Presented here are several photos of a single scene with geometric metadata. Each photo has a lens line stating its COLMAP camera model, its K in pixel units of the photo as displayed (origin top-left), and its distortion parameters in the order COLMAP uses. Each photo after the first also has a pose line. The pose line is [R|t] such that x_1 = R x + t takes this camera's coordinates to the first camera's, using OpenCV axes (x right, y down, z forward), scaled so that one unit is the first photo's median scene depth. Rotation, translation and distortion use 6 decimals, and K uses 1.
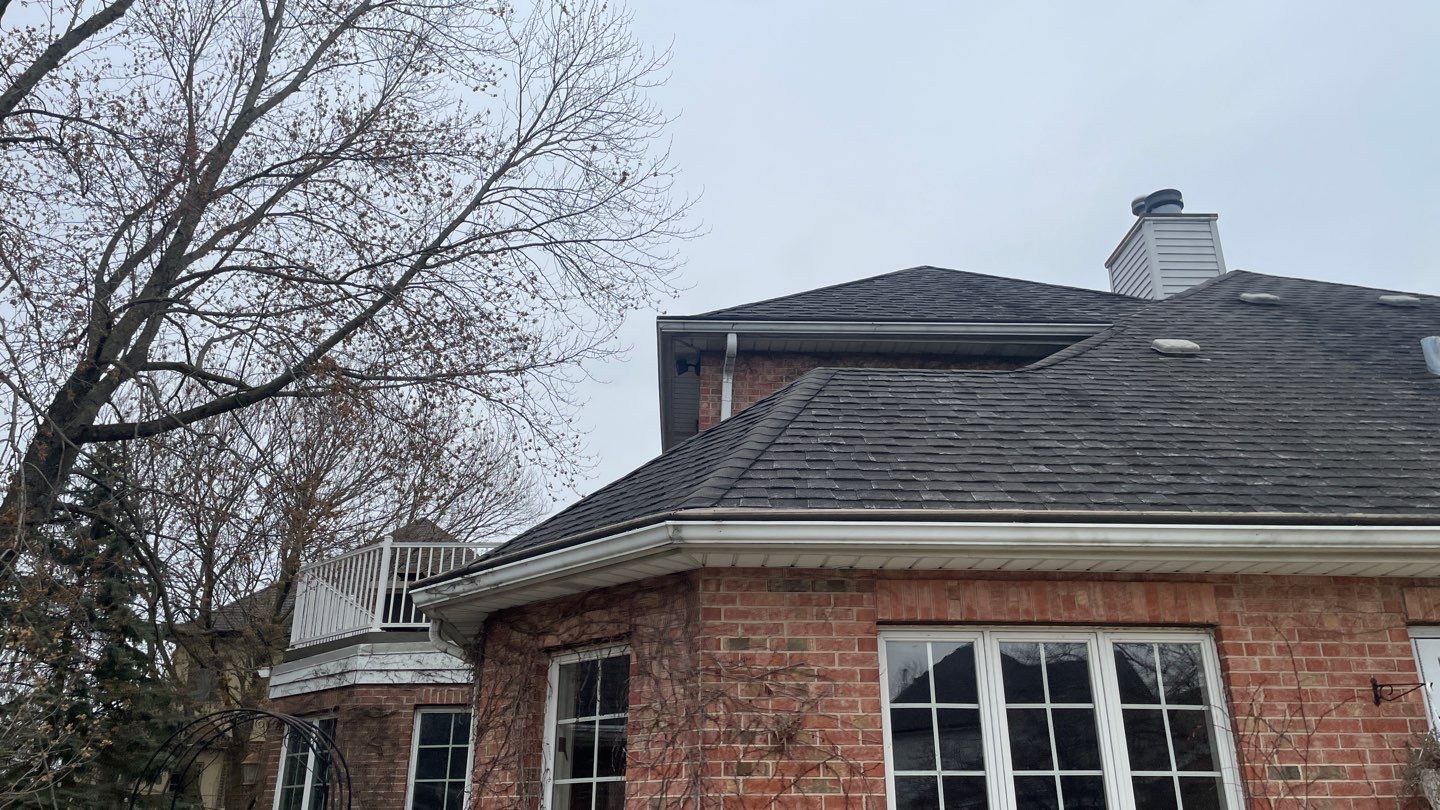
lens RADIAL K [[1087.3, 0, 719.3], [0, 1087.3, 402.7], [0, 0, 1]] dist [0.033952, -0.024686]
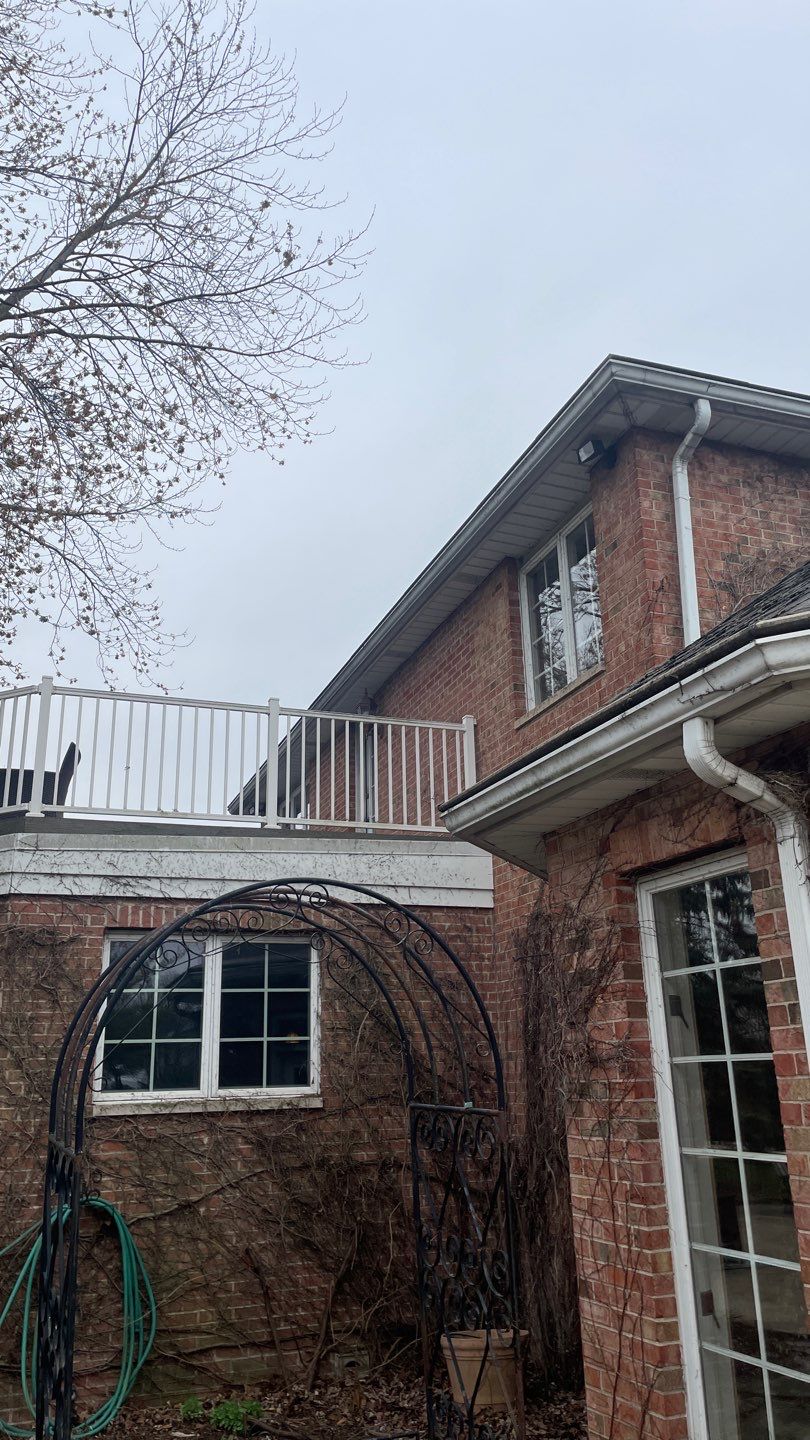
lens RADIAL K [[1087.3, 0, 404.1], [0, 1087.3, 722.8], [0, 0, 1]] dist [0.033952, -0.024686]
pose [[0.958528, 0.076145, 0.274638, -0.298791], [-0.094125, 0.994155, 0.052875, 0.103886], [-0.269006, -0.076532, 0.960093, 0.336711]]
